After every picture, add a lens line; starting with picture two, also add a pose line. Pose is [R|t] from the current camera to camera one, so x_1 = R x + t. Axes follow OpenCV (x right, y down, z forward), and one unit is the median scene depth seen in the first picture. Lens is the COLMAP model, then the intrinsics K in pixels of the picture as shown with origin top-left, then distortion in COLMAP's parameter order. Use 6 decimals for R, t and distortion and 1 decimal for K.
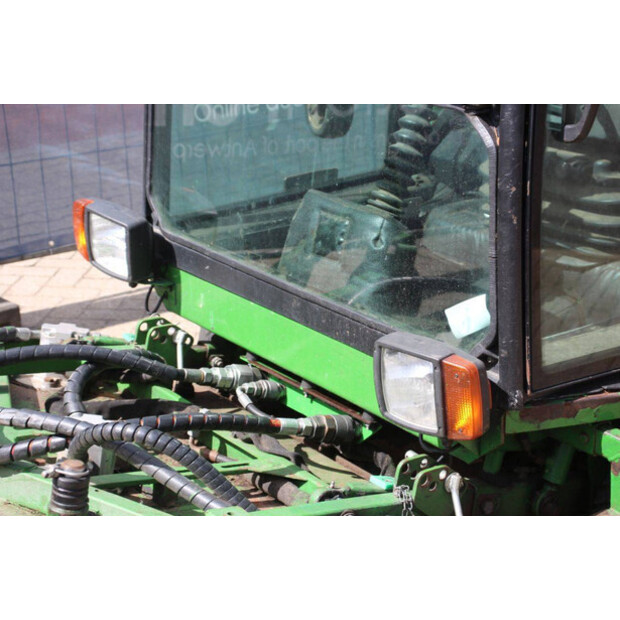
lens RADIAL K [[1454.4, 0, 319.3], [0, 1454.4, 308.7], [0, 0, 1]] dist [0.418160, 0.155803]
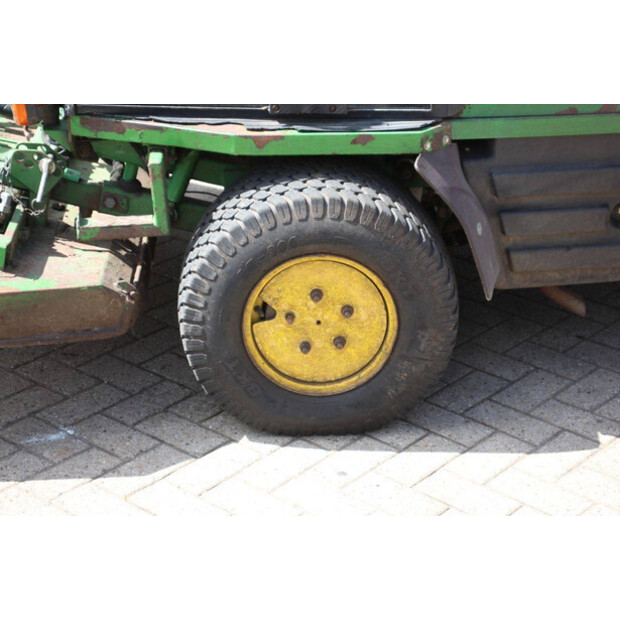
lens RADIAL K [[1454.4, 0, 319.3], [0, 1454.4, 308.7], [0, 0, 1]] dist [0.418160, 0.155803]
pose [[0.827196, 0.248948, -0.503758, 0.886052], [-0.204705, 0.968405, 0.142432, 0.002368], [0.523300, -0.014698, 0.852022, -0.007771]]
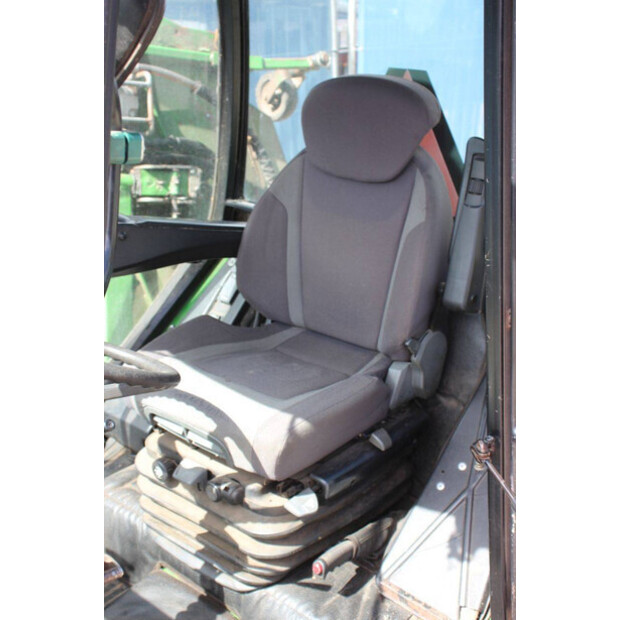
lens RADIAL K [[863.2, 0, 310.0], [0, 863.2, 310.0], [0, 0, 1]] dist [0.100546, 0.049018]
pose [[0.978197, -0.062677, 0.197997, 0.137057], [0.057582, 0.997847, 0.031394, -0.246599], [-0.199538, -0.019308, 0.979700, 0.510474]]
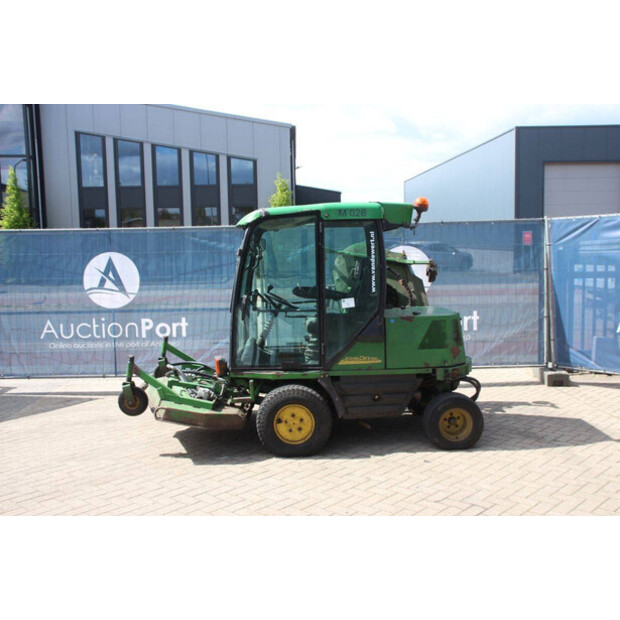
lens RADIAL K [[688.2, 0, 309.9], [0, 688.2, 319.1], [0, 0, 1]] dist [-0.025940, 0.011037]
pose [[0.810768, 0.059373, -0.582349, 1.501121], [-0.193967, 0.965888, -0.171571, 0.215979], [0.552297, 0.252060, 0.794628, -0.680279]]
